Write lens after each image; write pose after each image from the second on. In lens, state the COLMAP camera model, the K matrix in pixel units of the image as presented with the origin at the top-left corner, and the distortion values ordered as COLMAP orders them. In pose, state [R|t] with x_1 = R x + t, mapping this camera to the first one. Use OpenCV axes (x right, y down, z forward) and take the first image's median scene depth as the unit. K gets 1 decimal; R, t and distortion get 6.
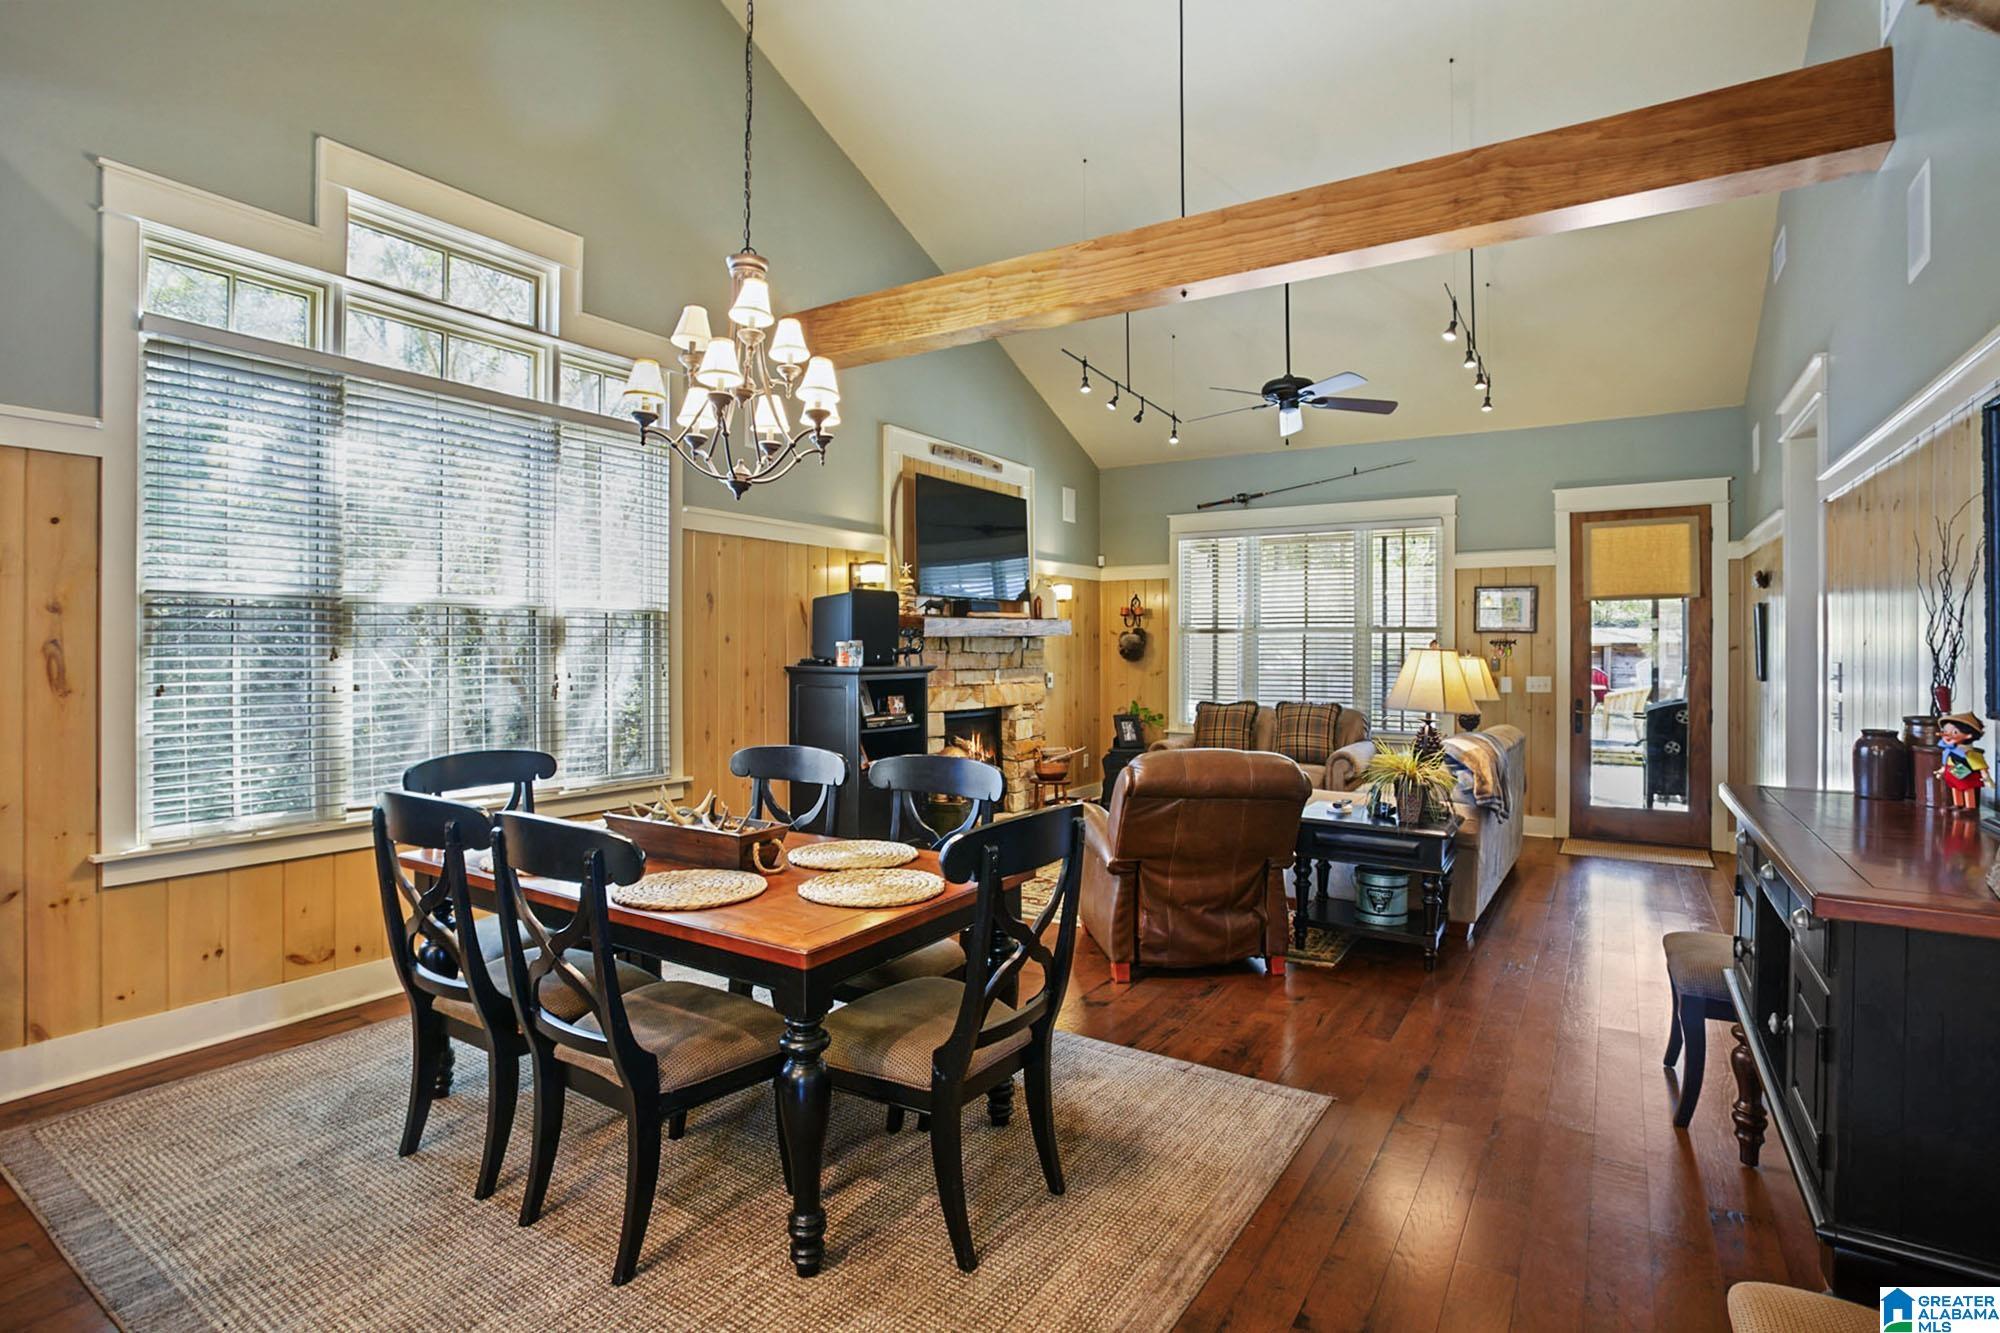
lens RADIAL K [[988.9, 0, 970.0], [0, 988.9, 664.0], [0, 0, 1]] dist [-0.068115, 0.036968]
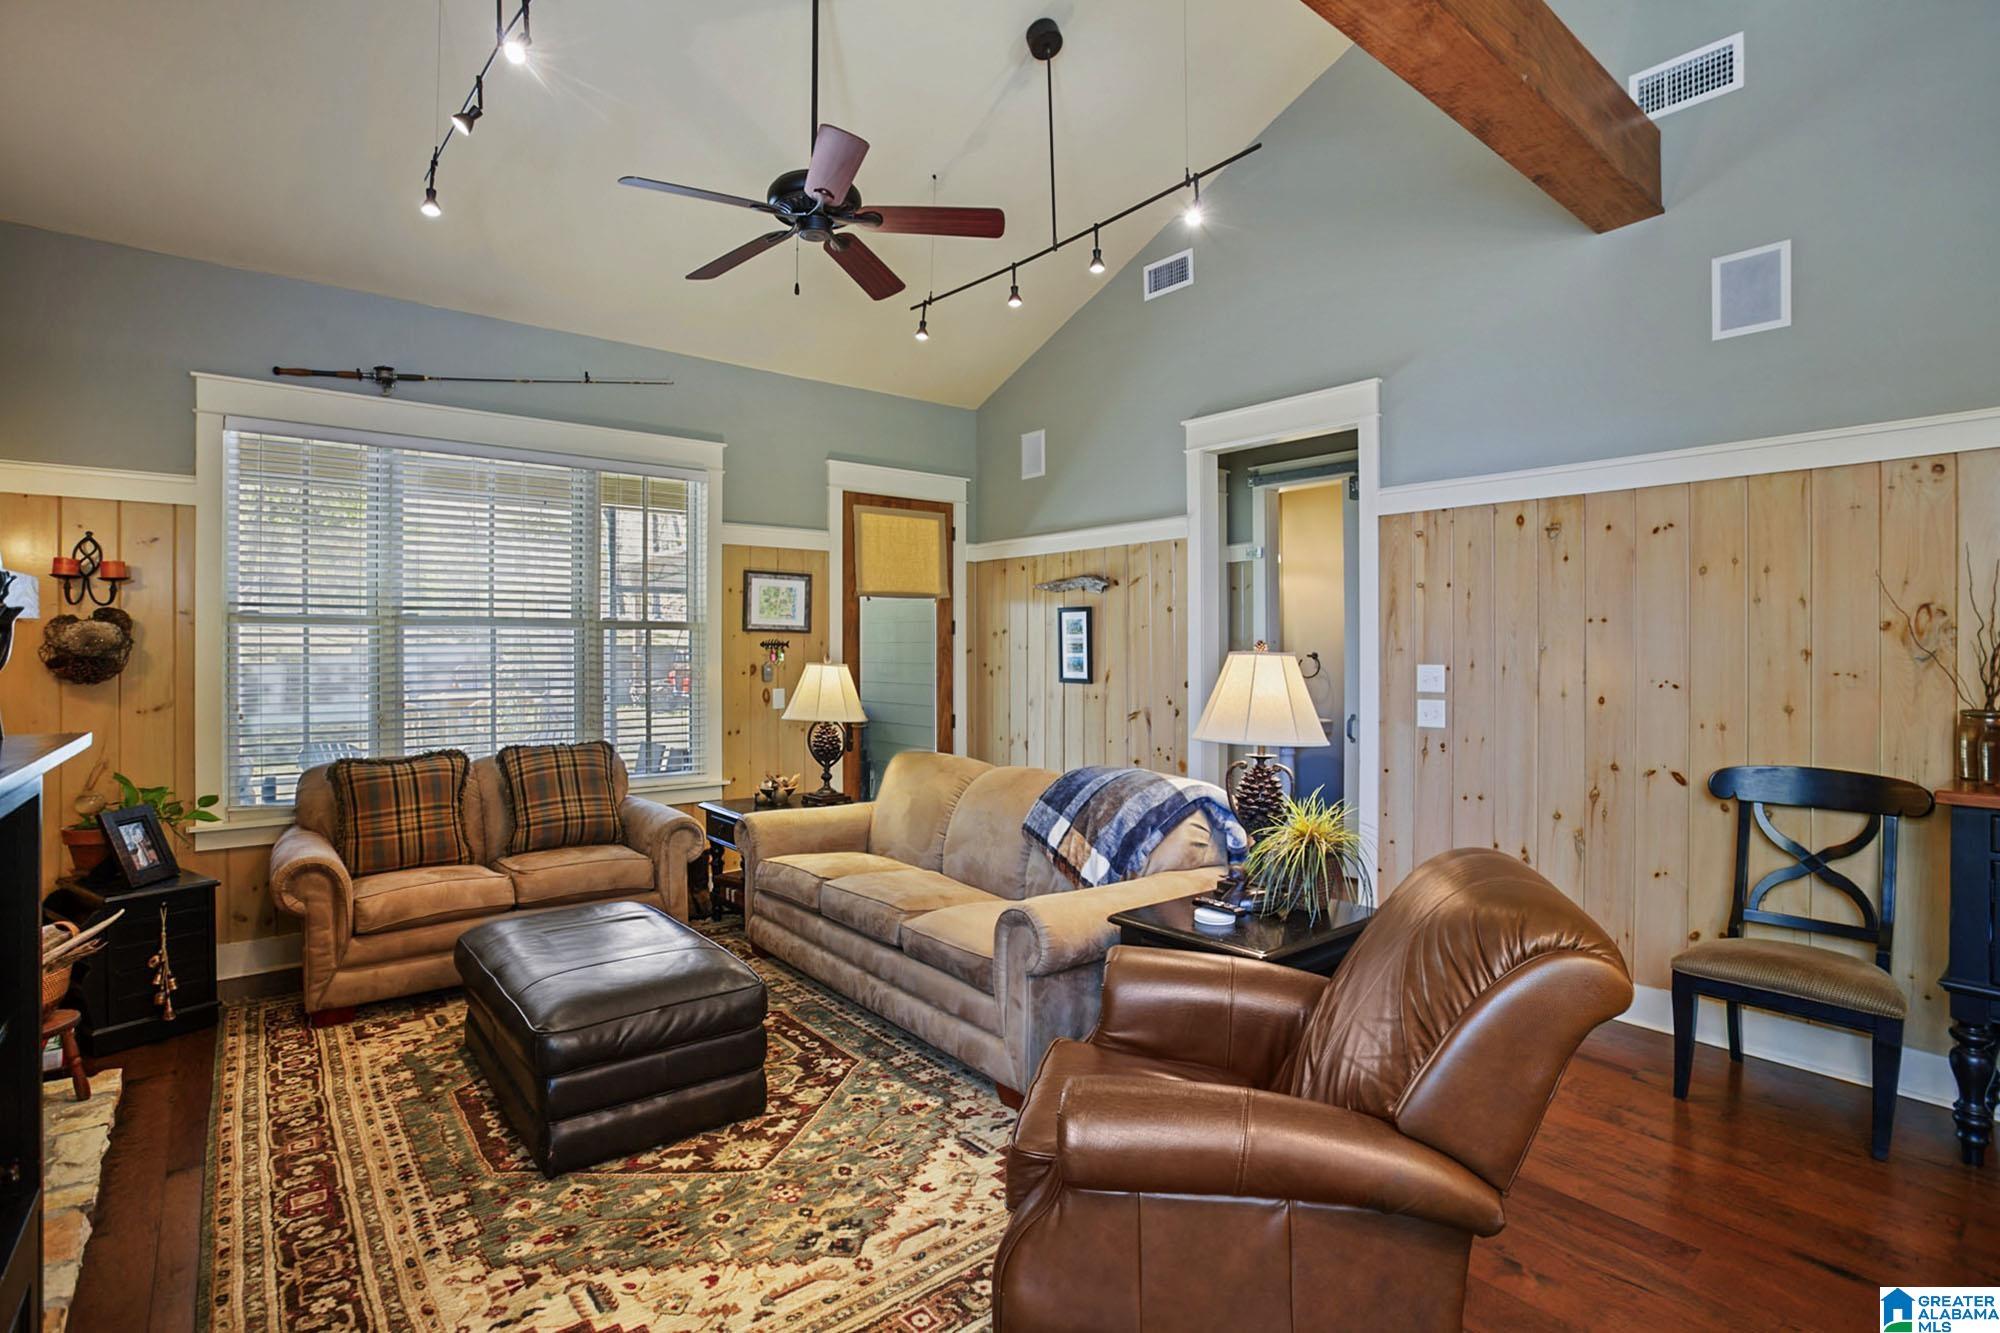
lens RADIAL K [[988.9, 0, 970.0], [0, 988.9, 664.0], [0, 0, 1]] dist [-0.068115, 0.036968]
pose [[0.283550, -0.012382, 0.958877, -0.168200], [0.017375, 0.999819, 0.007772, -0.010322], [-0.958800, 0.014457, 0.283714, 0.644789]]
